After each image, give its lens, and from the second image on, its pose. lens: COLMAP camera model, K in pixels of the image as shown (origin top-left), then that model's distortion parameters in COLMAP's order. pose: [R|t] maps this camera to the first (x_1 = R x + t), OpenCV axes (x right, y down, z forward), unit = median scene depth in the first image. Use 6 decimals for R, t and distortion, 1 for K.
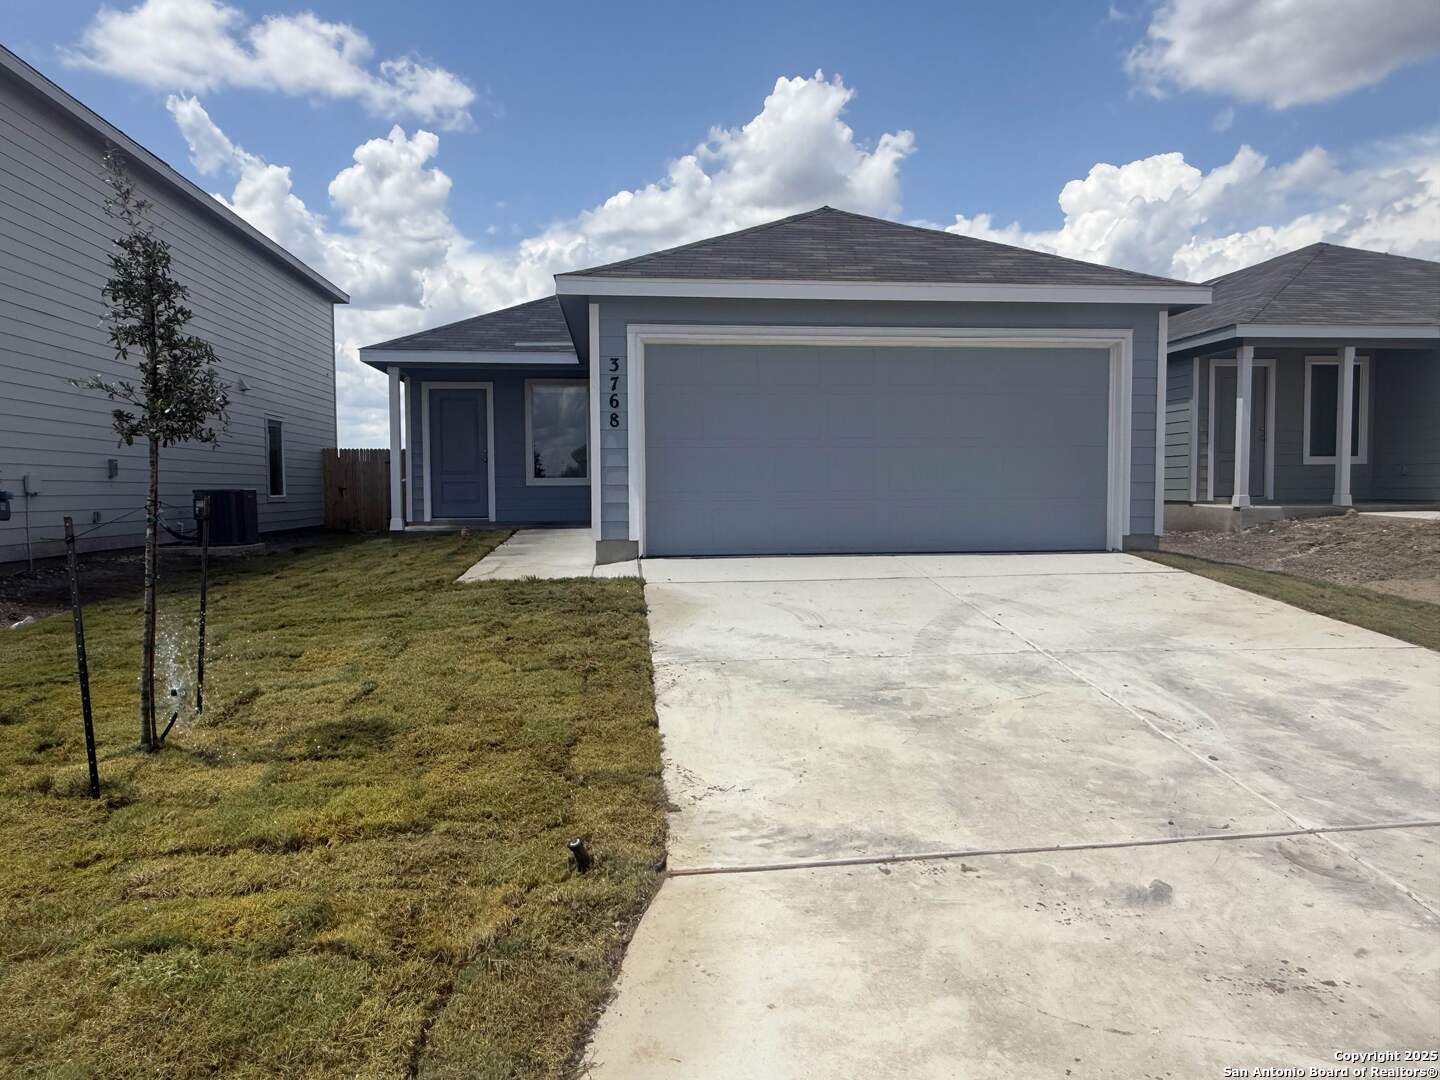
lens RADIAL K [[975.7, 0, 720.0], [0, 975.7, 540.0], [0, 0, 1]] dist [-0.002374, 0.002910]
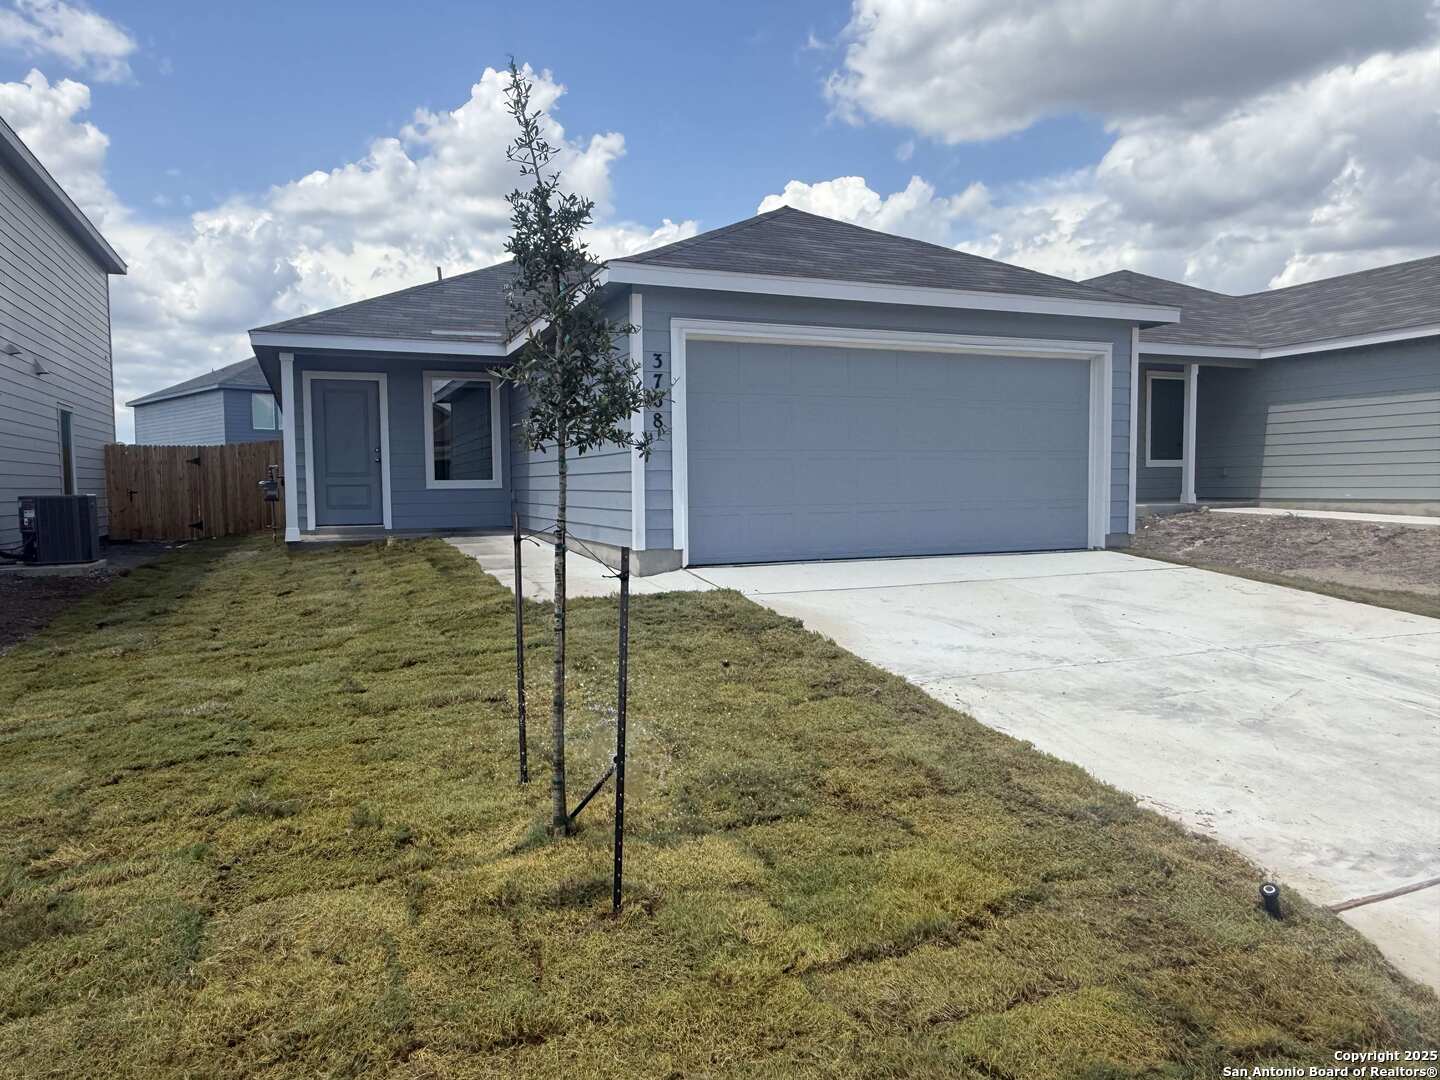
lens RADIAL K [[975.7, 0, 720.0], [0, 975.7, 540.0], [0, 0, 1]] dist [-0.002374, 0.002910]
pose [[0.959808, -0.019226, 0.279998, -0.650739], [0.018717, 0.999815, 0.004490, -0.024574], [-0.280033, 0.000931, 0.959990, 0.189209]]
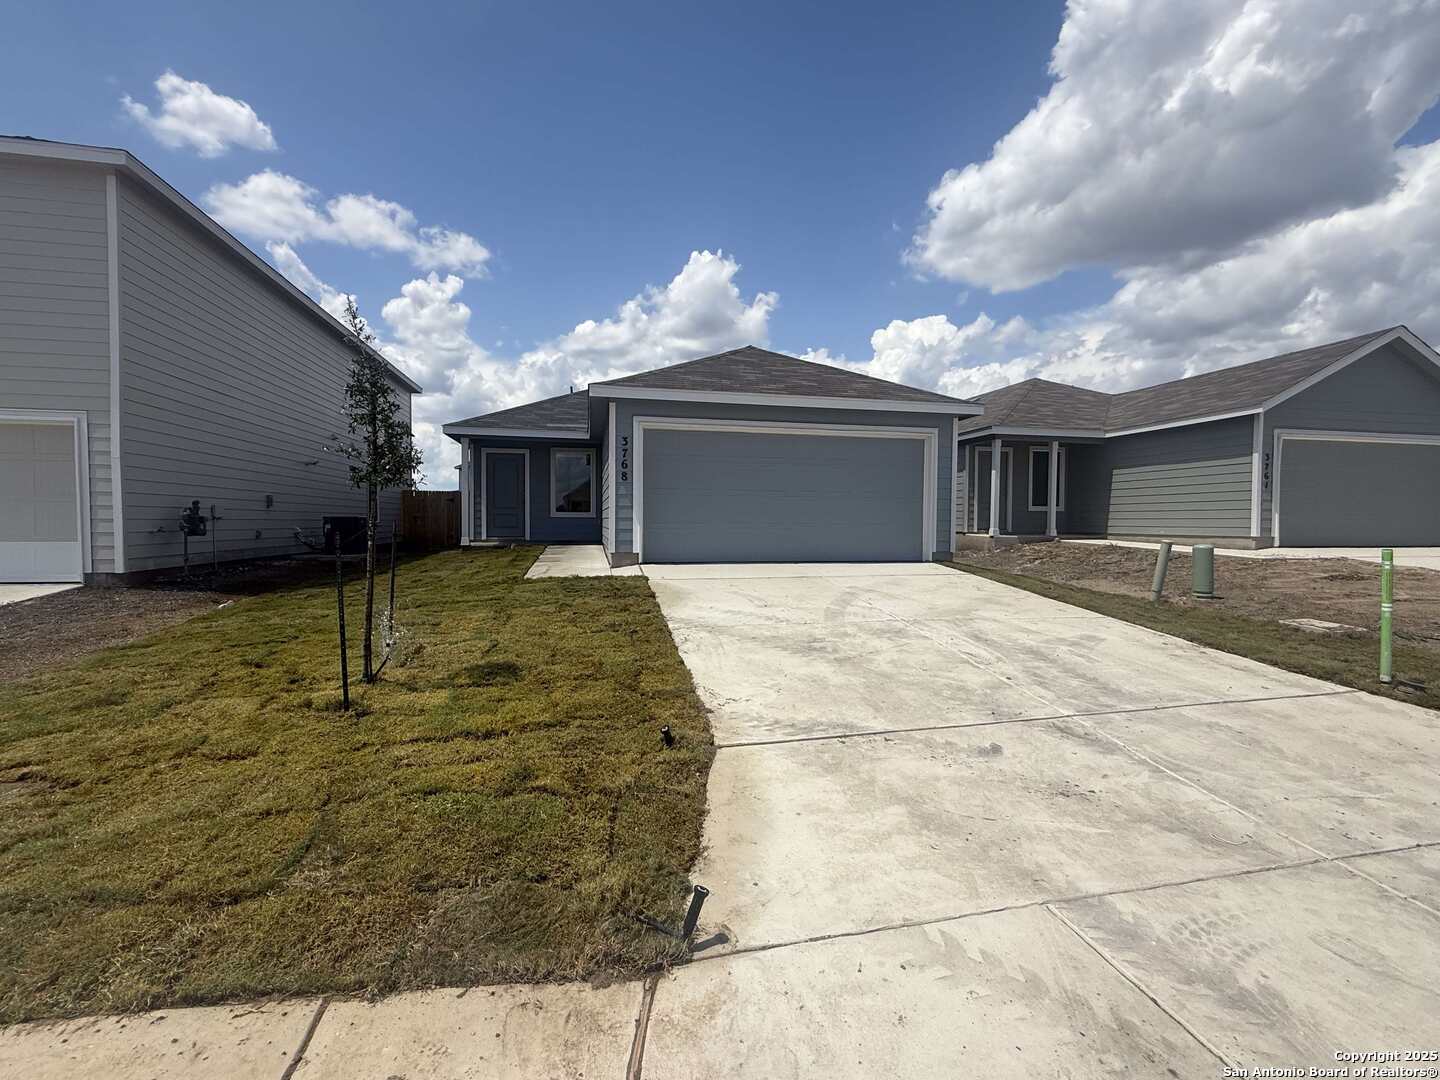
lens RADIAL K [[637.7, 0, 722.2], [0, 637.7, 542.4], [0, 0, 1]] dist [-0.000121, 0.000199]
pose [[0.994284, 0.009929, 0.106306, -0.123470], [-0.007899, 0.999779, -0.019504, 0.005680], [-0.106476, 0.018553, 0.994142, -0.083185]]
